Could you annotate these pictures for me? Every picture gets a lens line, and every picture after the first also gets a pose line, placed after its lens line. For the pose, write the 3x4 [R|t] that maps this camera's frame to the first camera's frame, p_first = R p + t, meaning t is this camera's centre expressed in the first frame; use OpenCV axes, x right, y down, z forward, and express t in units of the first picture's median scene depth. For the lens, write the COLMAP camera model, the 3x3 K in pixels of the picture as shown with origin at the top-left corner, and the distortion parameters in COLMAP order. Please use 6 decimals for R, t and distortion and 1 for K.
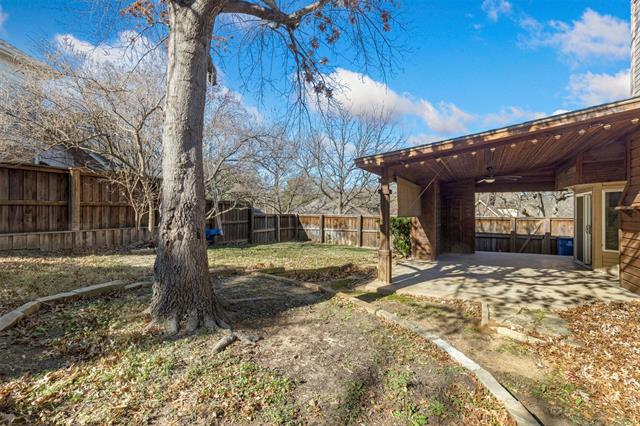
lens RADIAL K [[290.1, 0, 320.4], [0, 290.1, 213.7], [0, 0, 1]] dist [0.001709, 0.000444]
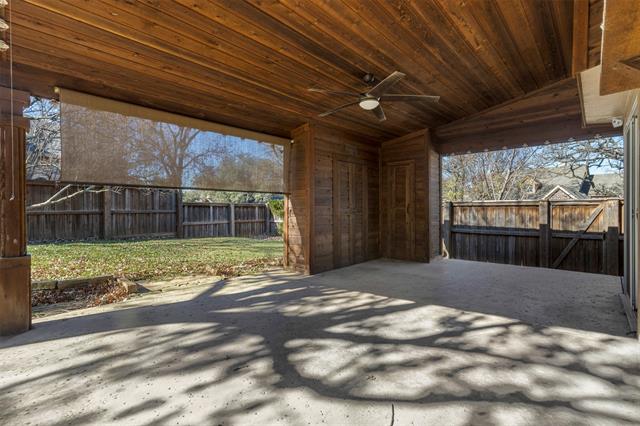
lens RADIAL K [[290.1, 0, 319.5], [0, 290.1, 213.1], [0, 0, 1]] dist [0.001709, 0.000444]
pose [[0.963927, -0.003383, -0.266144, 0.374233], [0.005123, 0.999970, 0.005844, 0.030619], [0.266116, -0.006997, 0.963915, 0.318949]]
